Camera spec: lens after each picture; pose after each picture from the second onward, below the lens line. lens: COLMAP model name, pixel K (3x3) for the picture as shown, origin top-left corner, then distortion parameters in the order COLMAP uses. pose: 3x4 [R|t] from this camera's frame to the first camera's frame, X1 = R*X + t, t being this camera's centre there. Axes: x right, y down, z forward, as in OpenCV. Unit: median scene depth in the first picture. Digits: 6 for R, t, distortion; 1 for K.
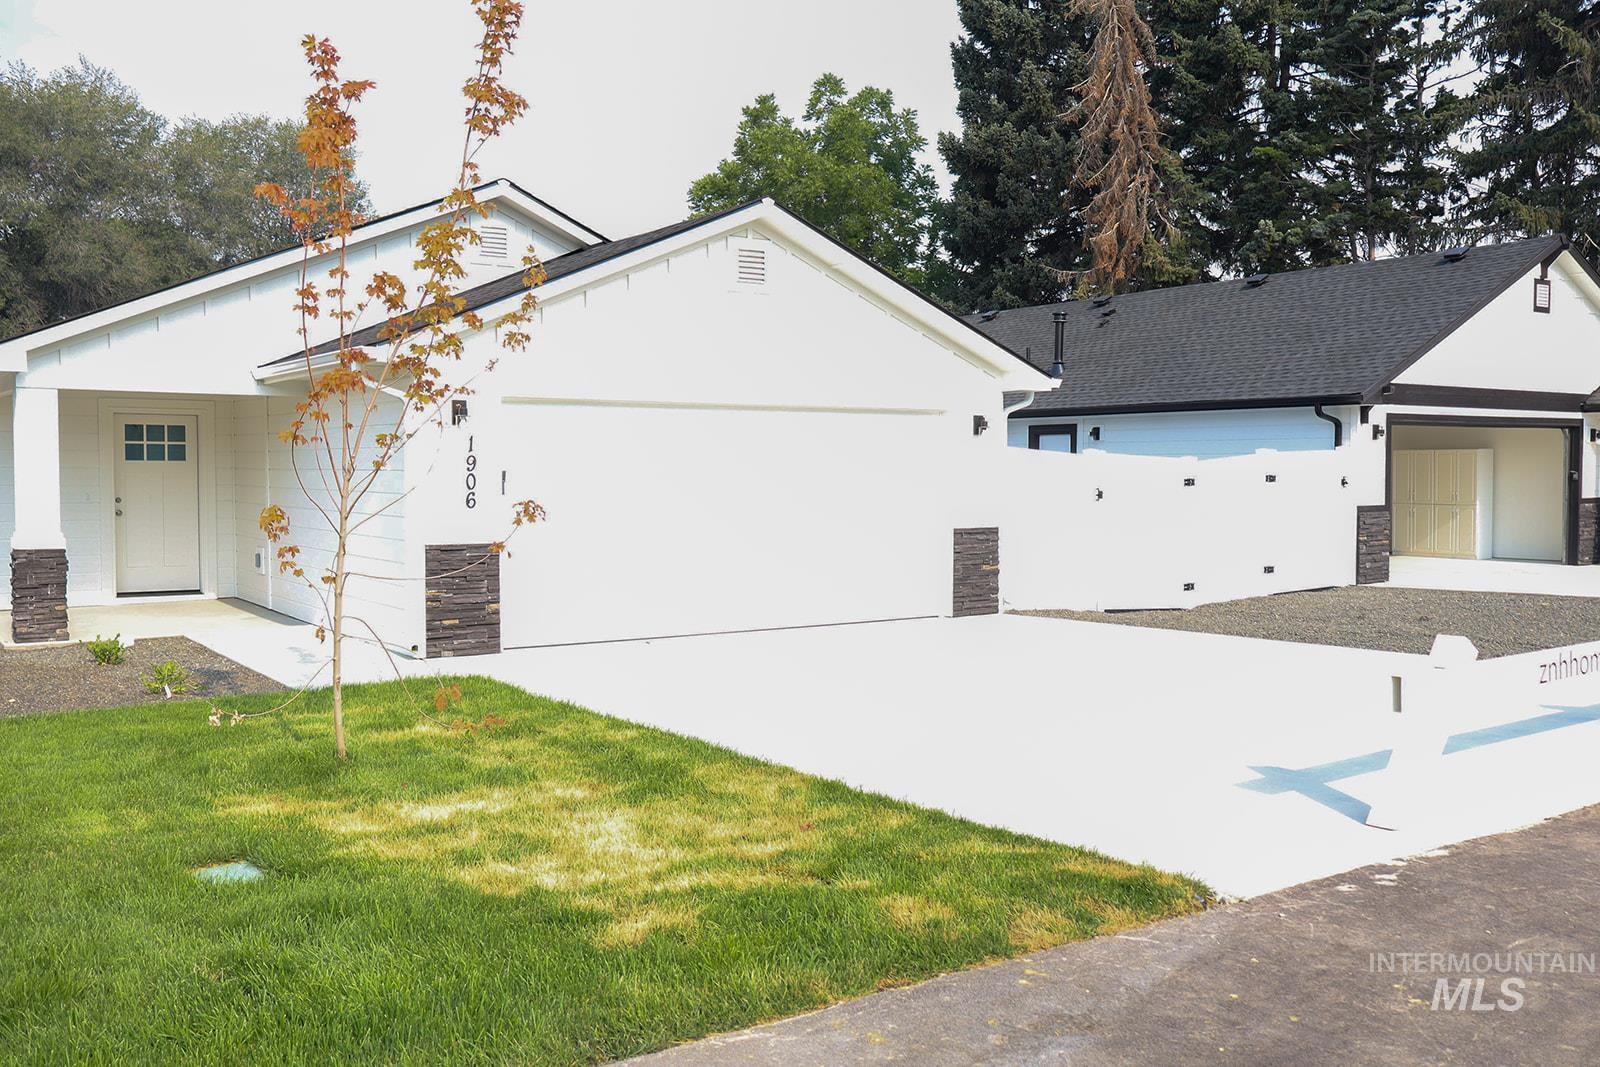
lens RADIAL K [[1378.7, 0, 800.0], [0, 1378.7, 533.5], [0, 0, 1]] dist [-0.002018, 0.005926]
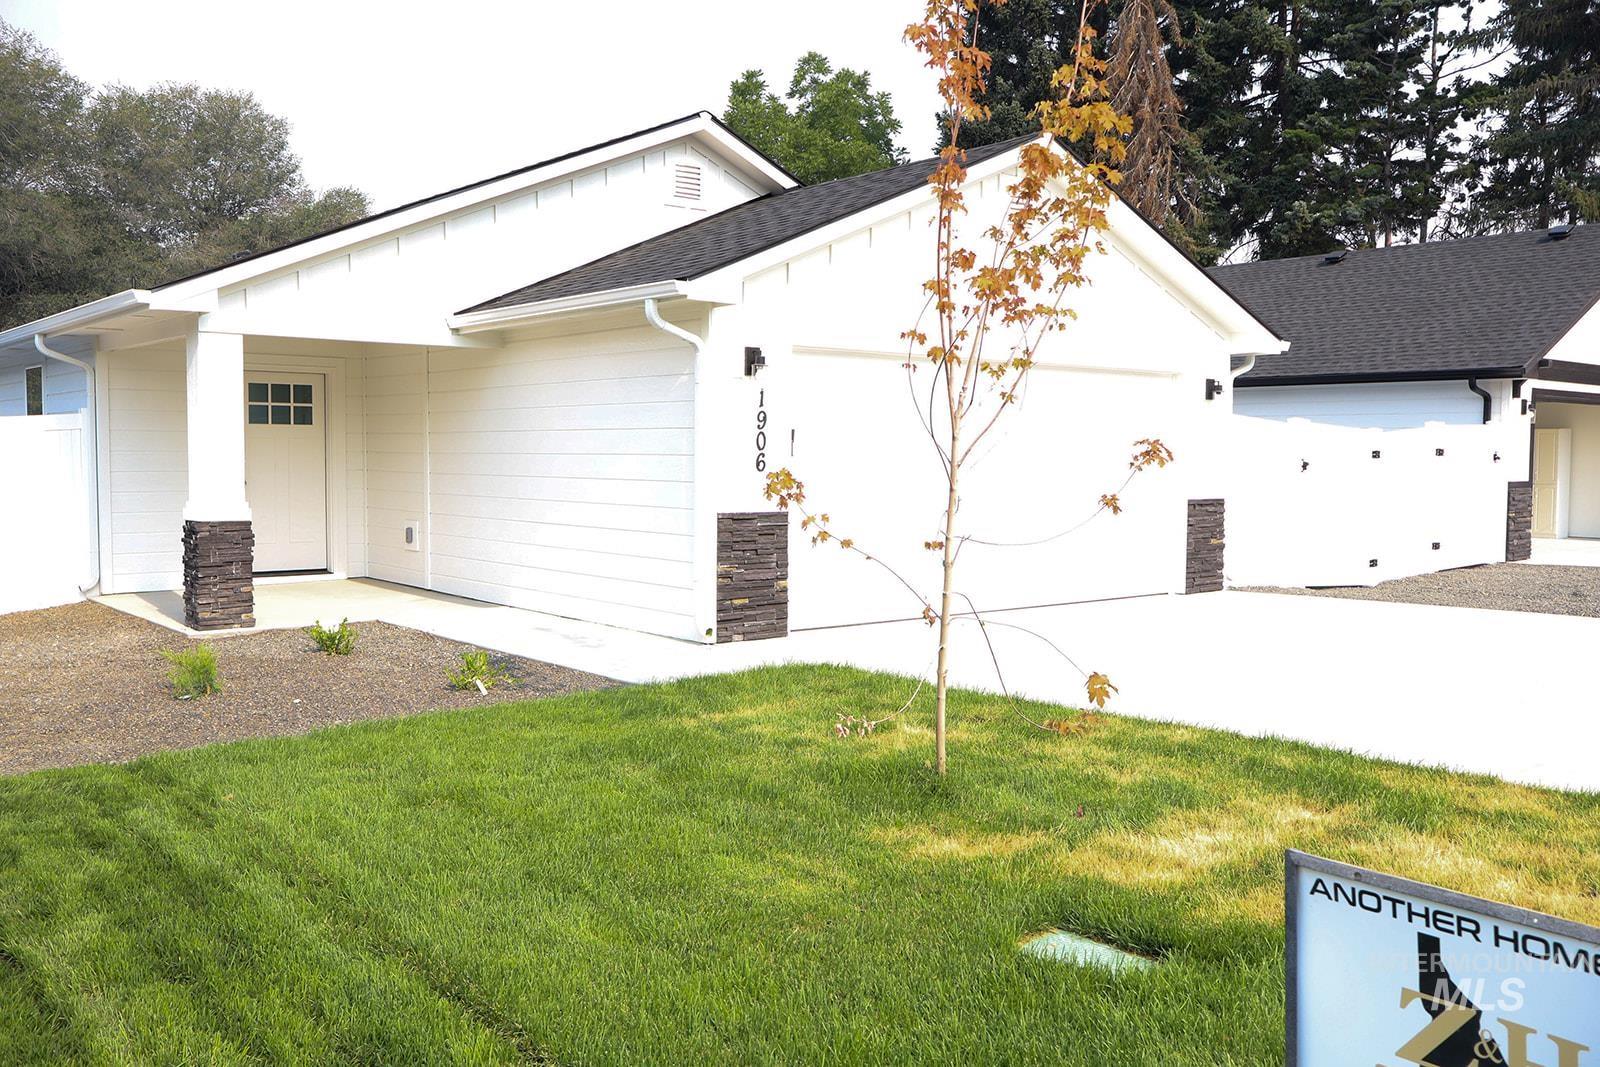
lens RADIAL K [[1339.7, 0, 800.0], [0, 1339.7, 533.5], [0, 0, 1]] dist [-0.009130, -0.006002]
pose [[0.995927, -0.000875, 0.090160, -0.185661], [-0.000066, 0.999946, 0.010427, 0.007749], [-0.090164, -0.010390, 0.995873, 0.095132]]
